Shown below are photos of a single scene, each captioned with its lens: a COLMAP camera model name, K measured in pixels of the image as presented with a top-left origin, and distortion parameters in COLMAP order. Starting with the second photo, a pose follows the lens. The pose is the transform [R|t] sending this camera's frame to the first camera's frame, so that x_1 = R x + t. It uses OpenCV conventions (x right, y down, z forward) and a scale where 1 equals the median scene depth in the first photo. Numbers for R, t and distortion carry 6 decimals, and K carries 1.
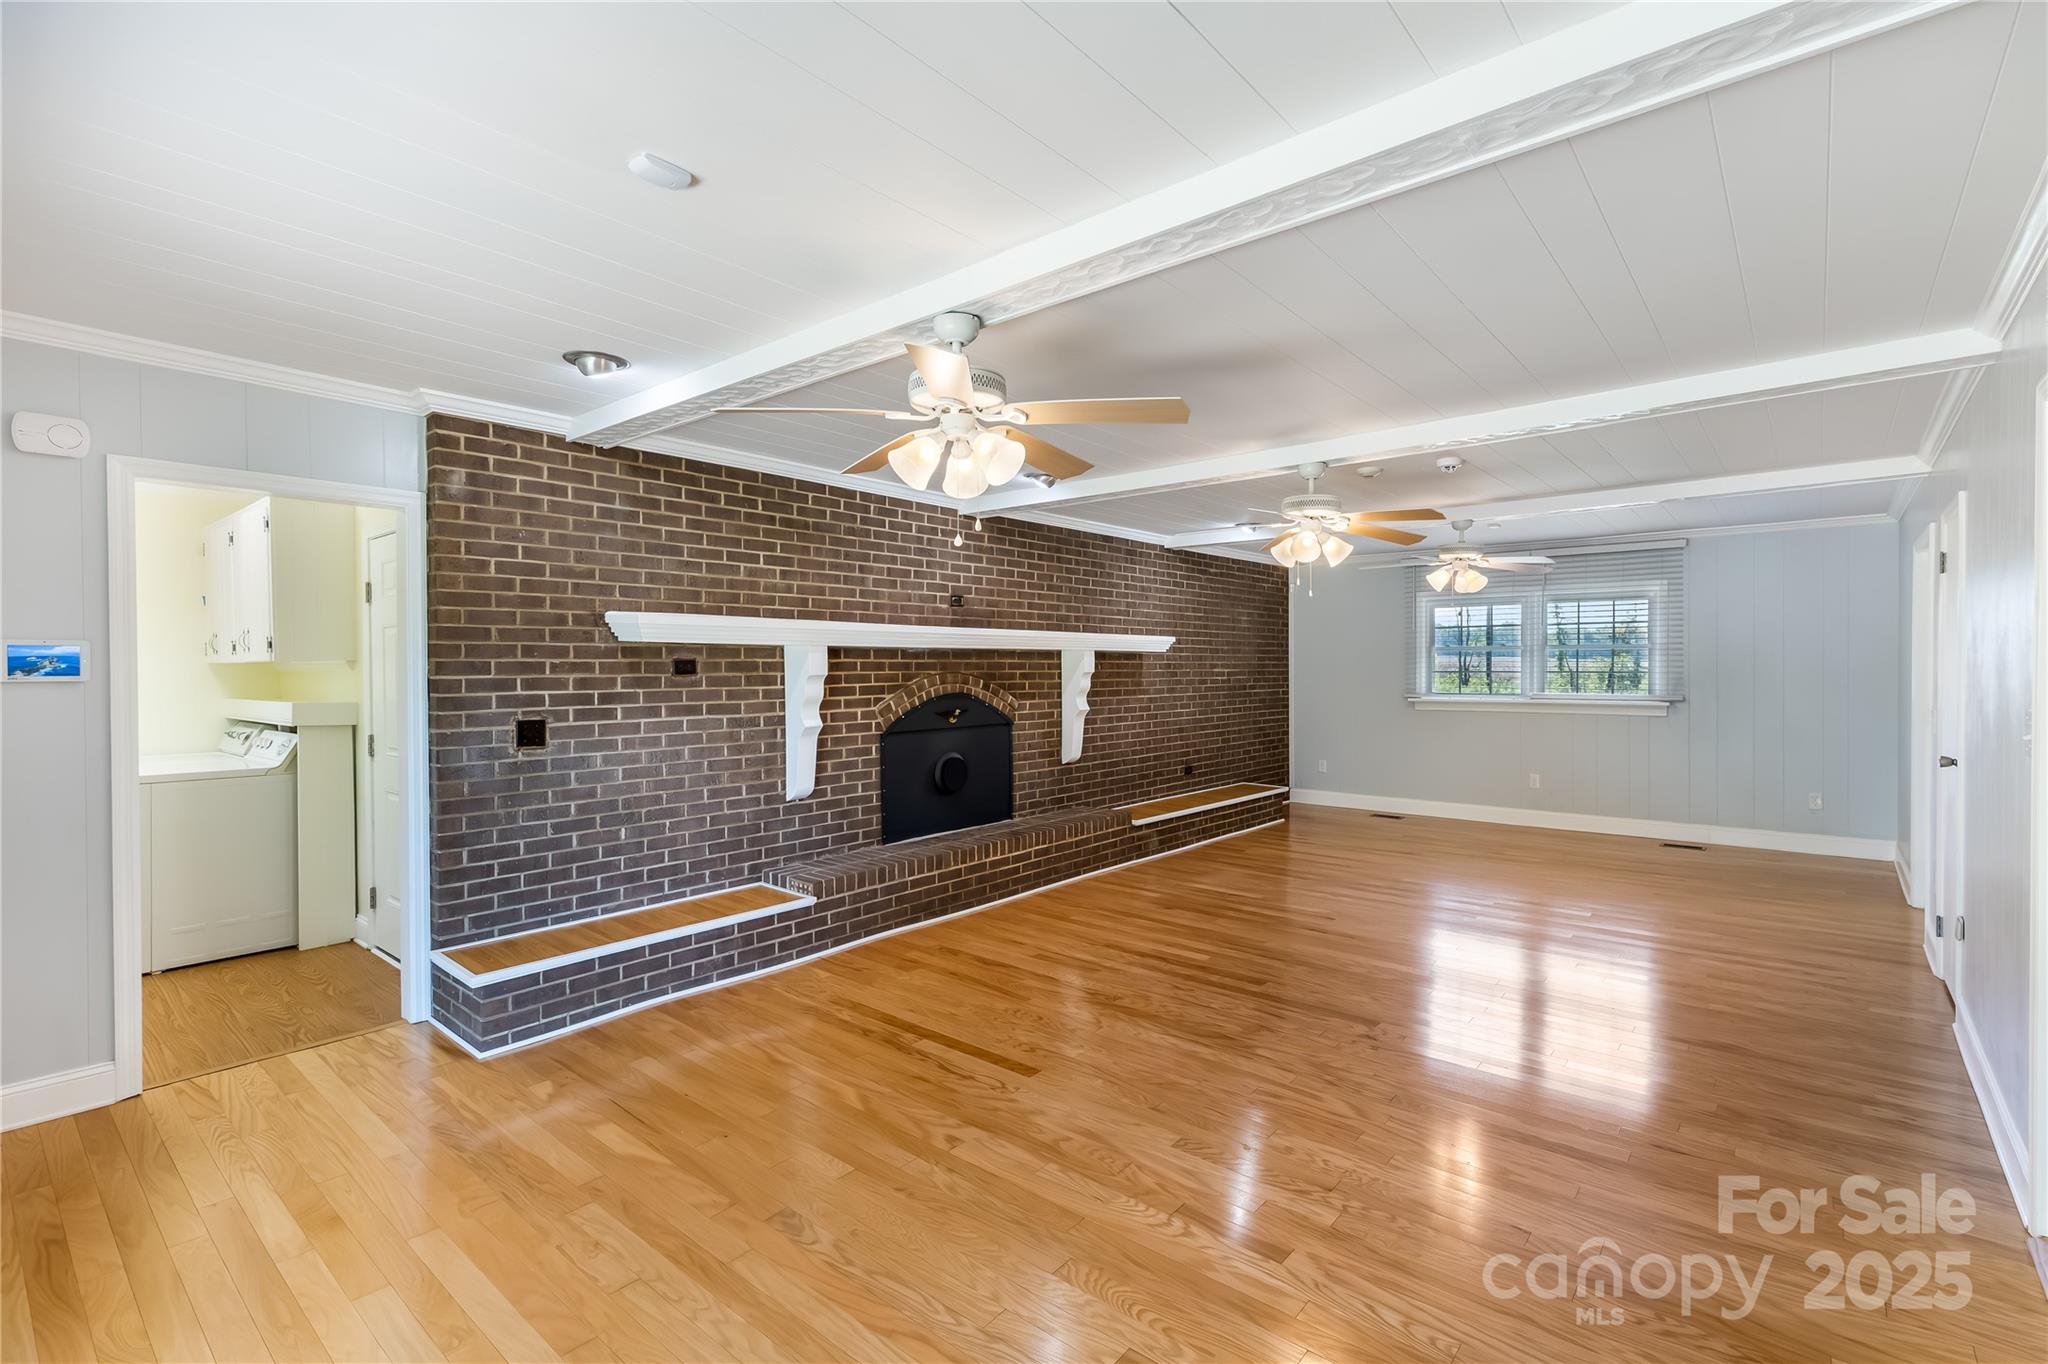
lens RADIAL K [[927.8, 0, 1021.2], [0, 927.8, 684.5], [0, 0, 1]] dist [0.007365, 0.002193]
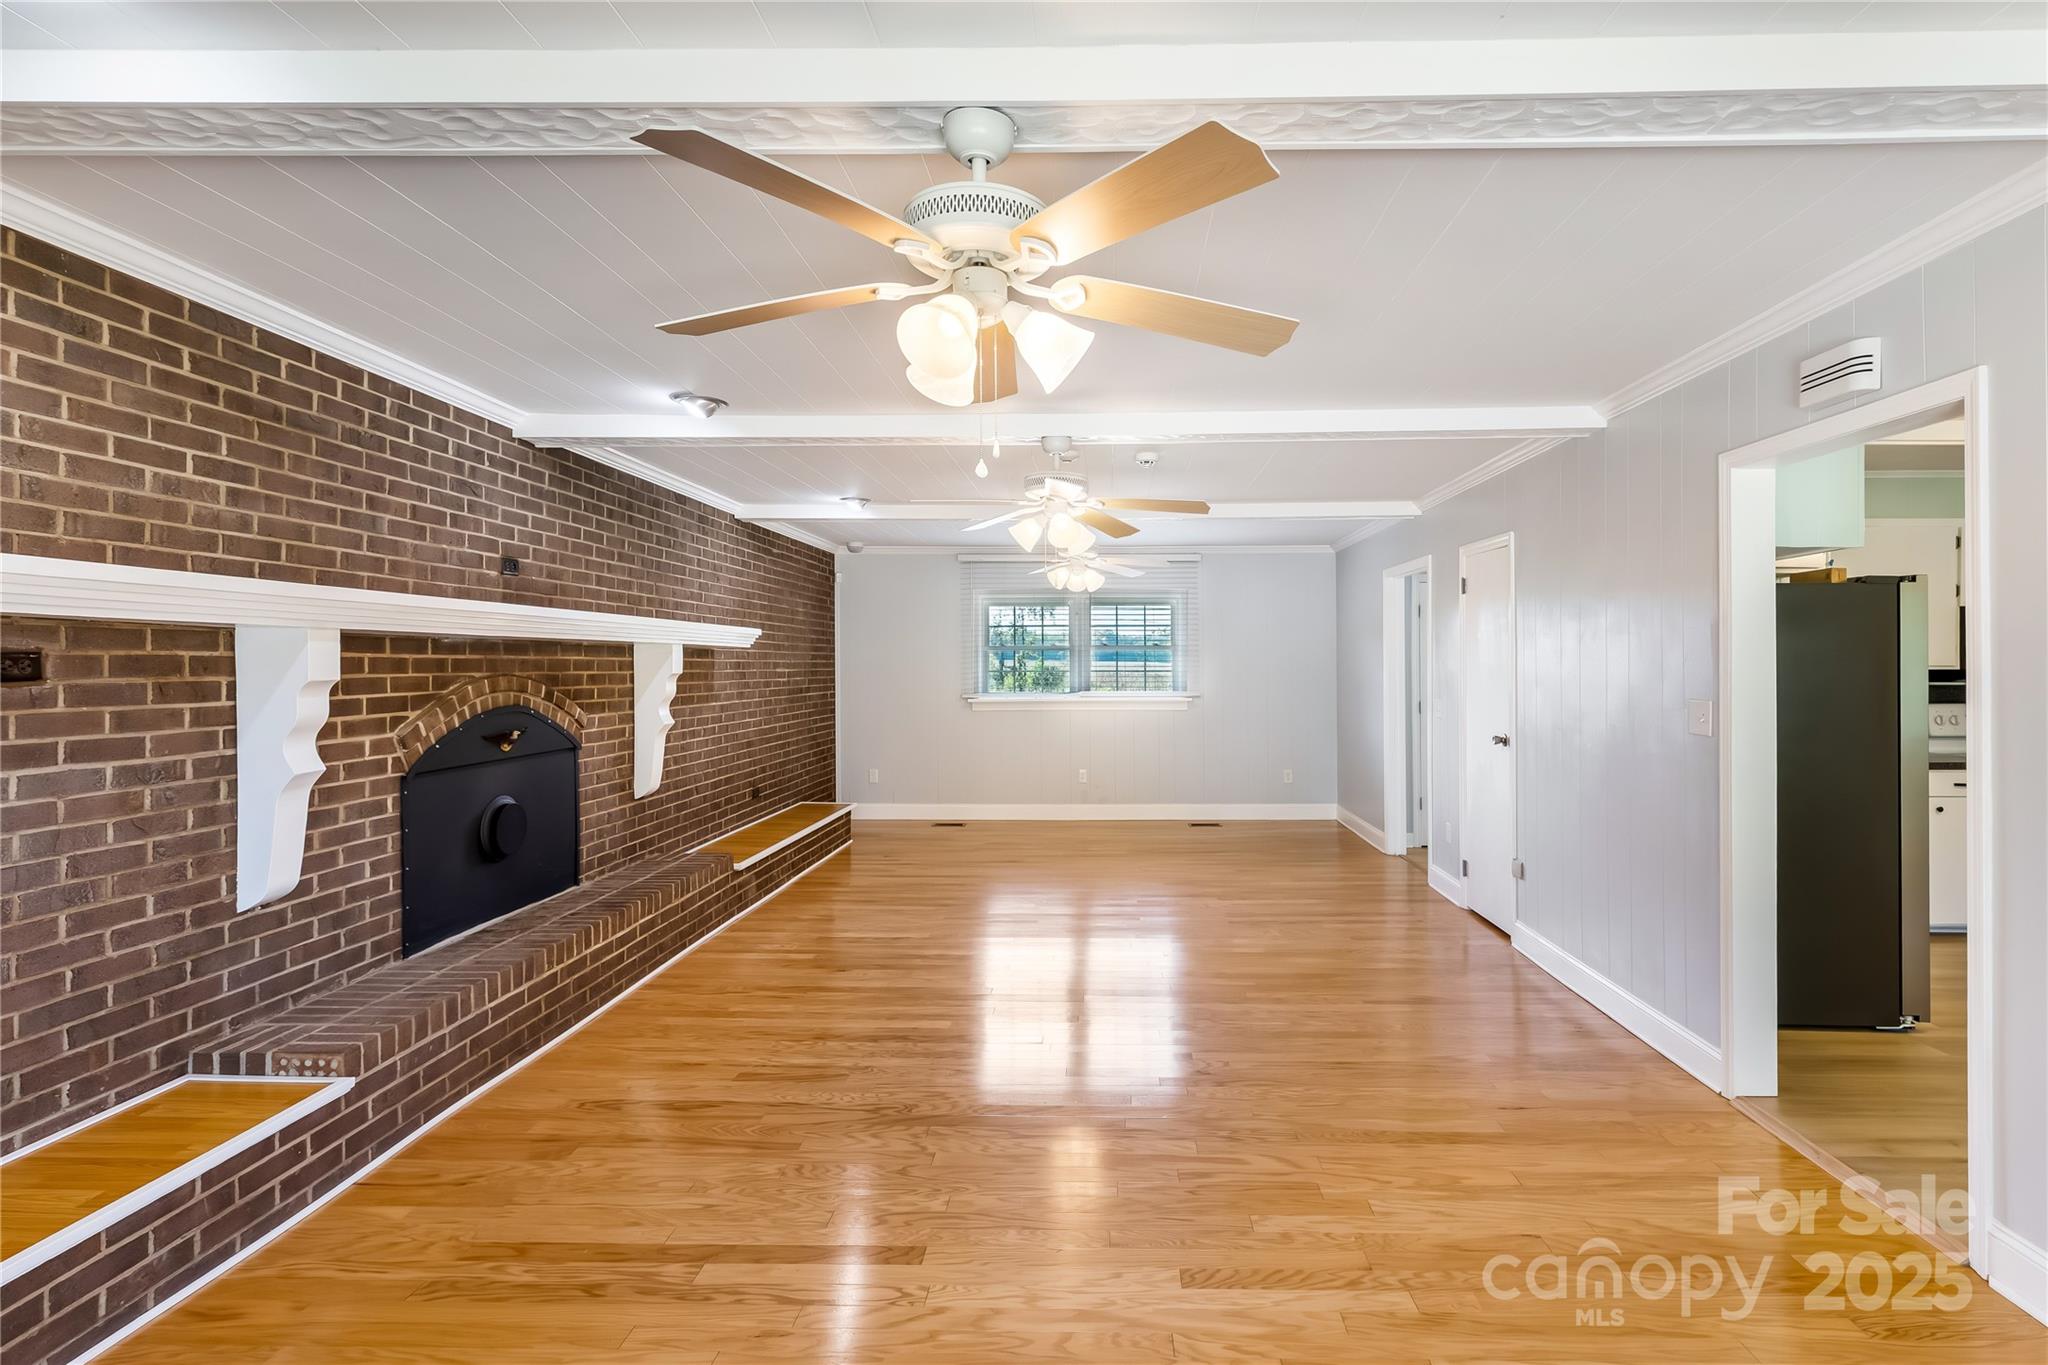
lens RADIAL K [[992.0, 0, 1084.5], [0, 992.0, 666.4], [0, 0, 1]] dist [0.017562, -0.001552]
pose [[0.774648, -0.000213, 0.632393, -0.222945], [0.012391, 0.999813, -0.014842, -0.003526], [-0.632271, 0.019333, 0.774506, 0.210907]]
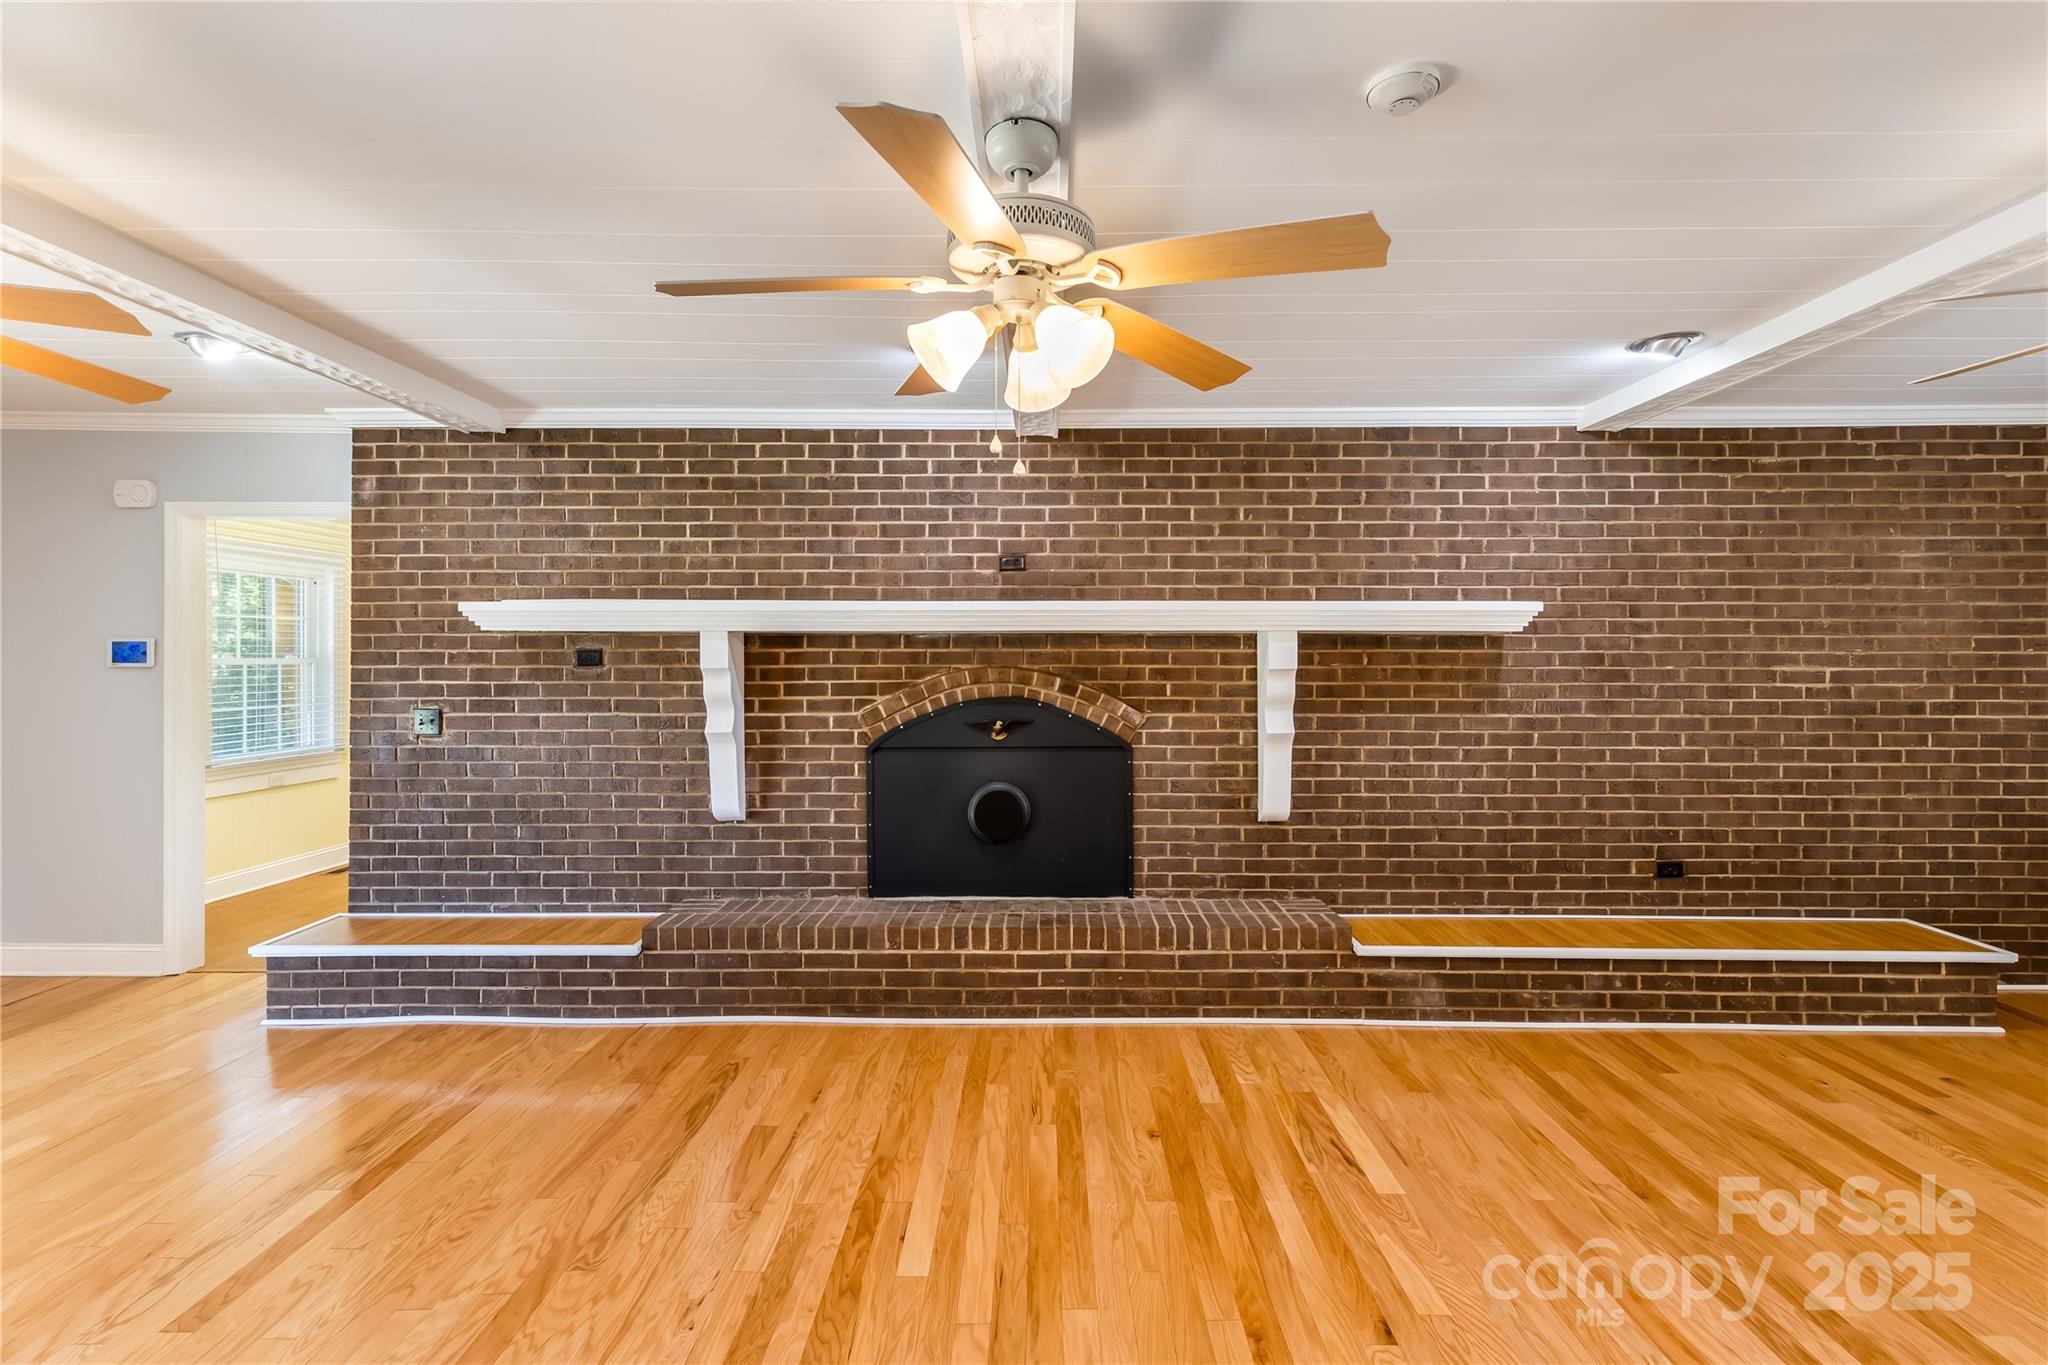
lens RADIAL K [[927.8, 0, 1034.4], [0, 927.8, 661.6], [0, 0, 1]] dist [0.007365, 0.002193]
pose [[0.642834, 0.000871, -0.766005, 0.516813], [-0.017637, 0.999751, -0.013664, -0.008691], [0.765803, 0.022293, 0.642689, 0.632209]]
